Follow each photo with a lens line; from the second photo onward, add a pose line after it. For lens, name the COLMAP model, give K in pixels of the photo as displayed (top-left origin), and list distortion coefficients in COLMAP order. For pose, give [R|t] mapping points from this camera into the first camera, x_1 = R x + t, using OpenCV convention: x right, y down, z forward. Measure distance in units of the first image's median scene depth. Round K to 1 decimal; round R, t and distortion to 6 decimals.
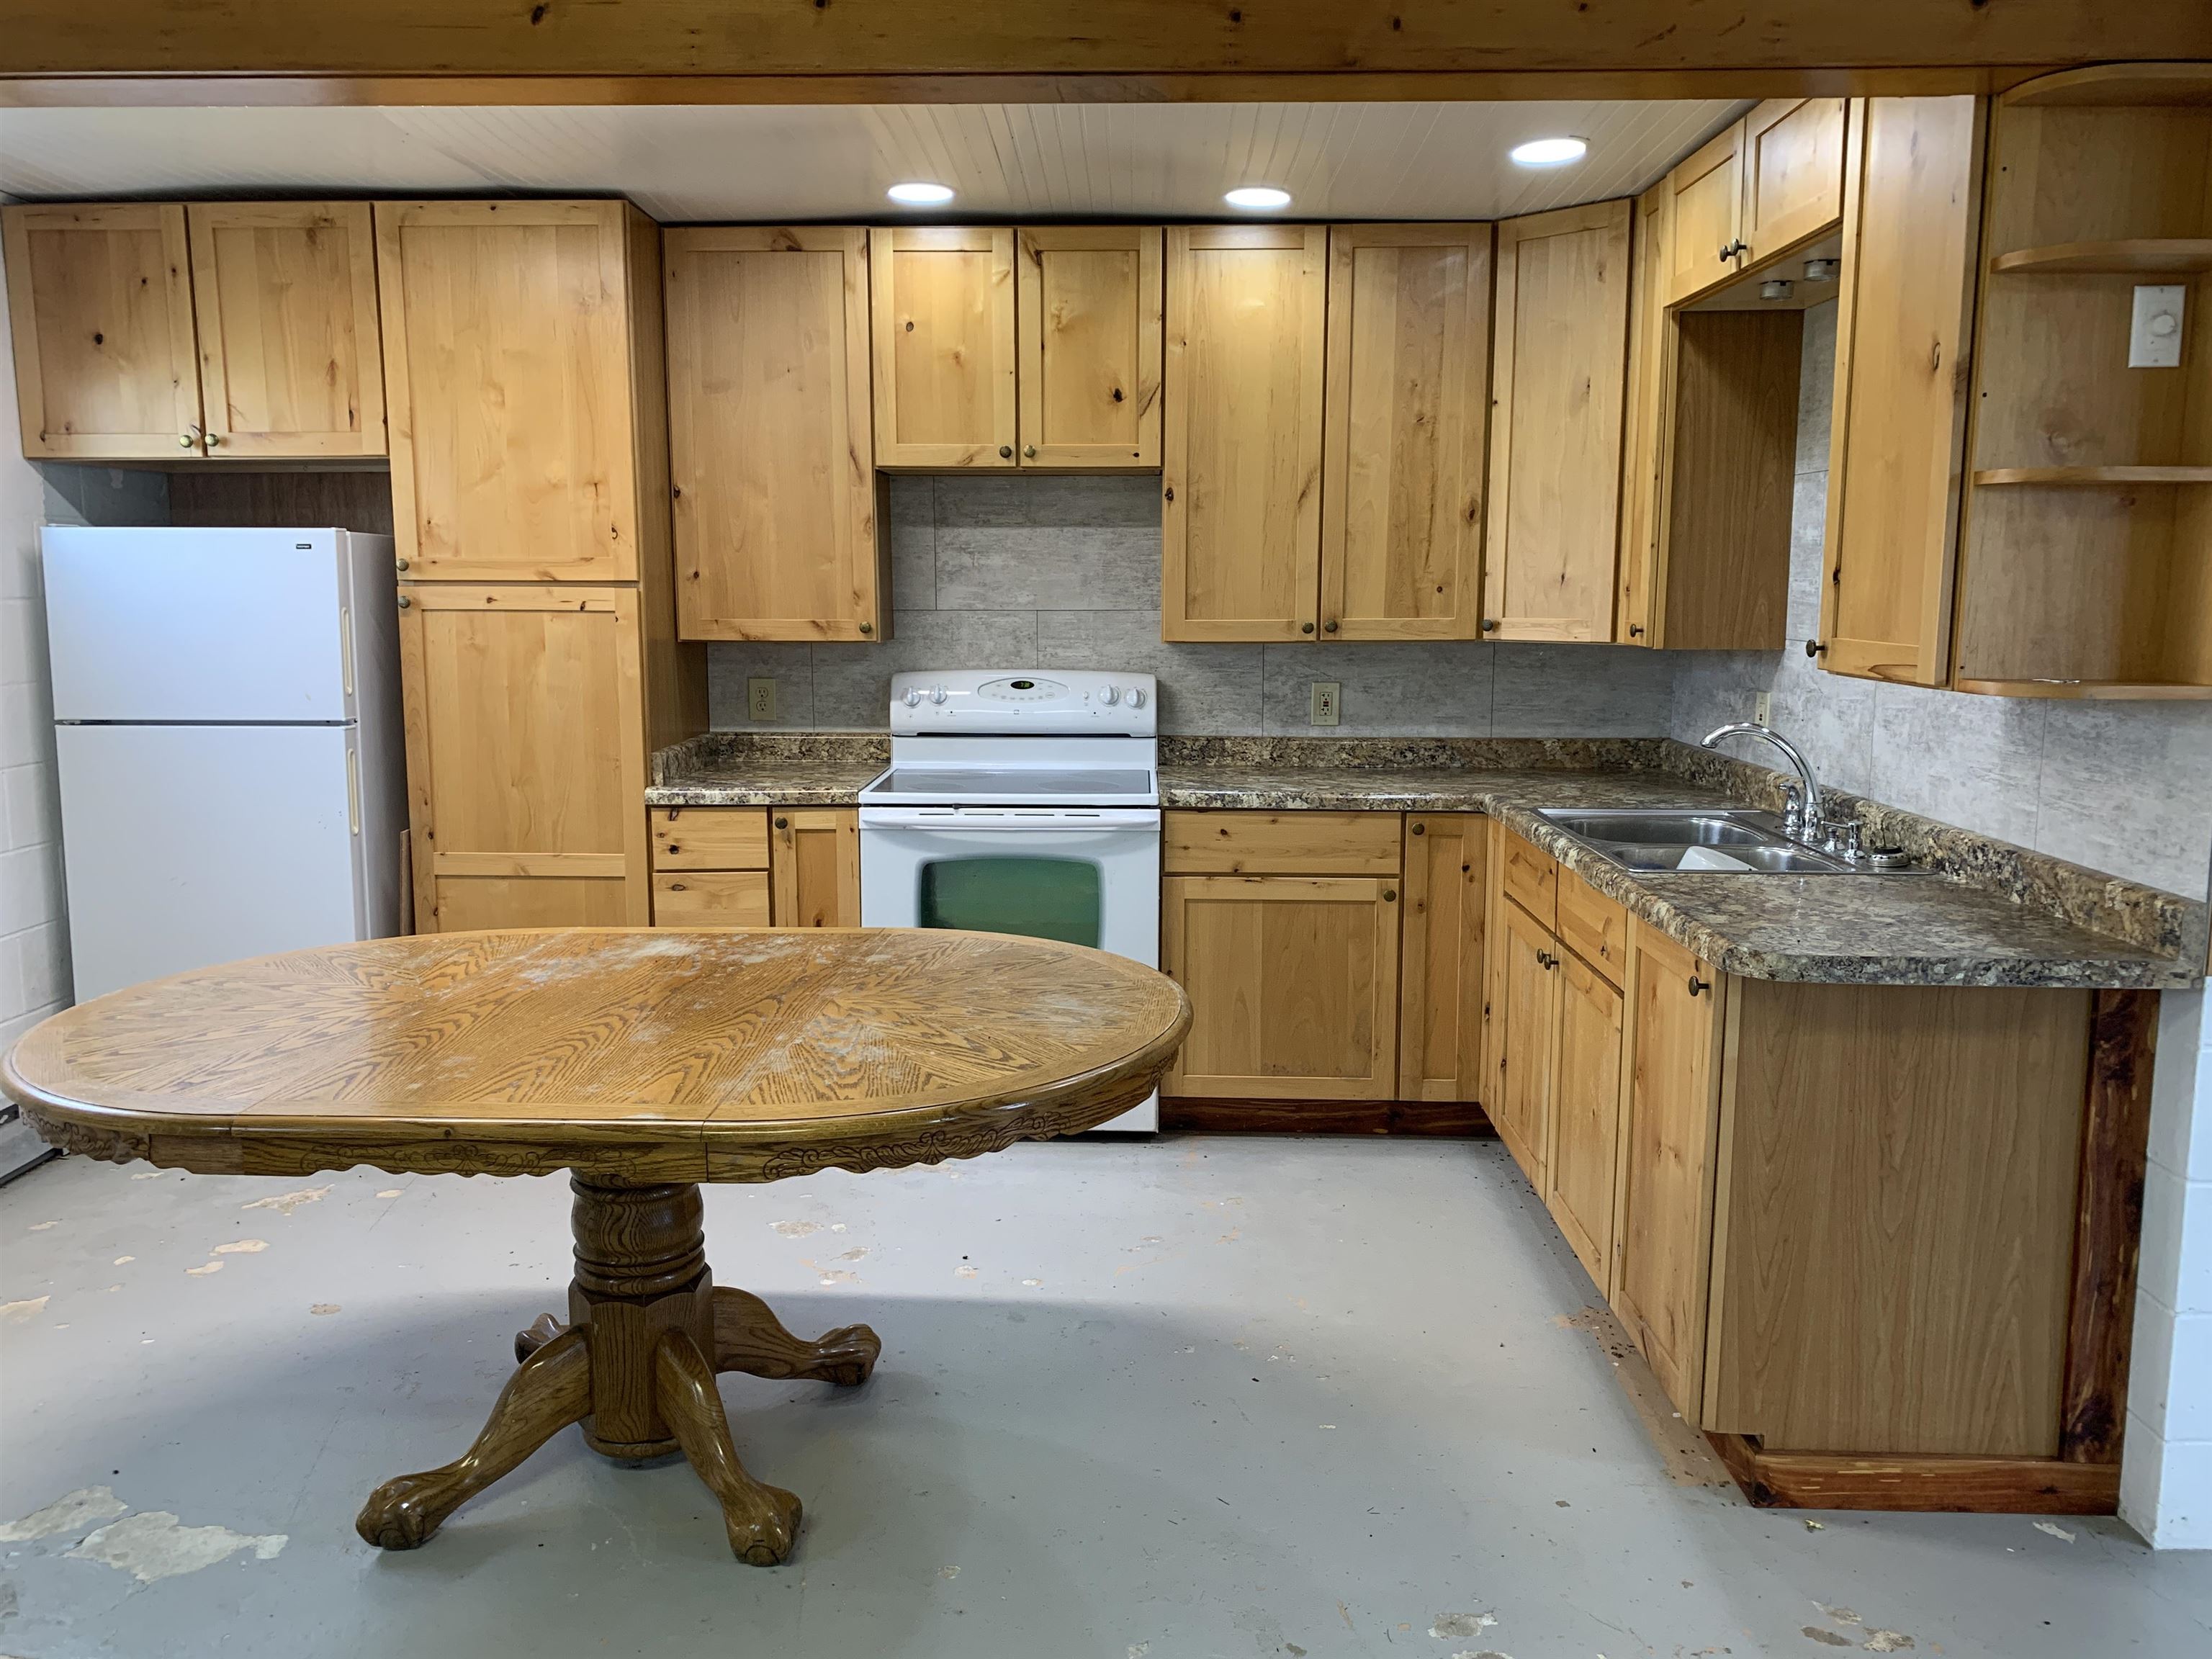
lens RADIAL K [[1689.7, 0, 1105.4], [0, 1689.7, 813.0], [0, 0, 1]] dist [0.050442, -0.050297]
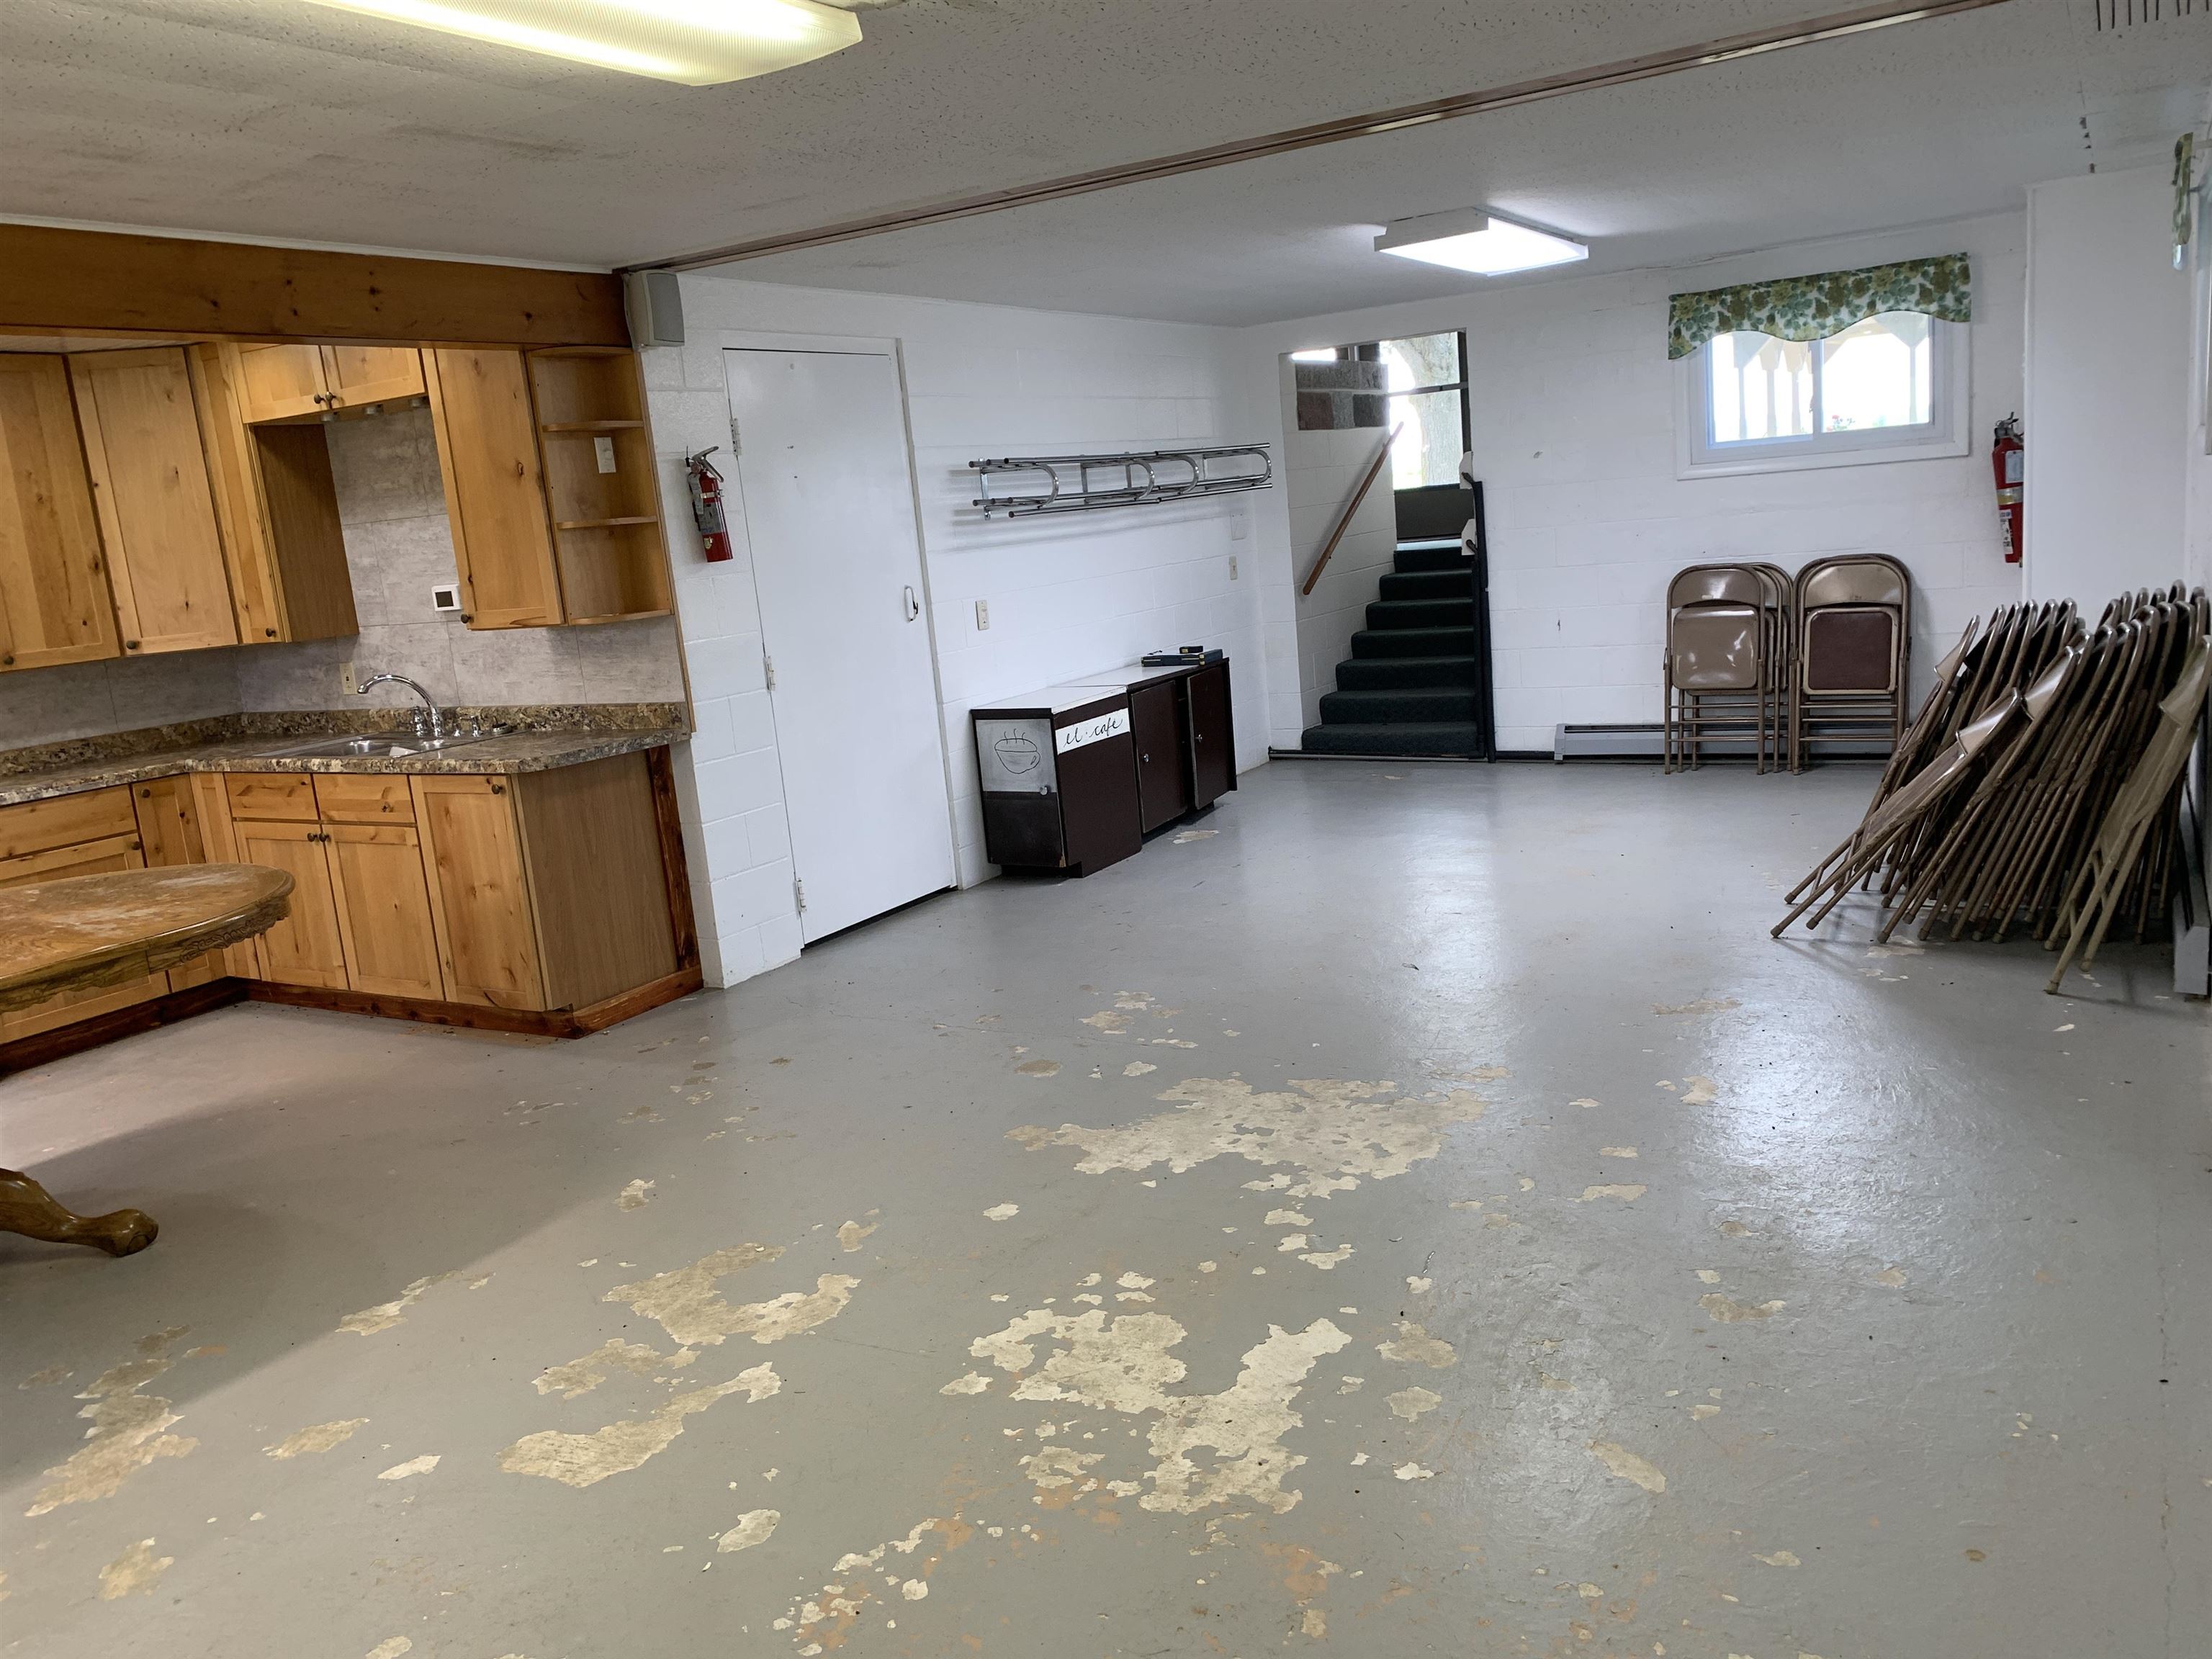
lens RADIAL K [[1689.7, 0, 1099.6], [0, 1689.7, 822.9], [0, 0, 1]] dist [0.050442, -0.050297]
pose [[0.490801, -0.211206, 0.845285, -0.616295], [0.215197, 0.969501, 0.117293, 0.037016], [-0.844277, 0.124335, 0.521283, -0.382803]]
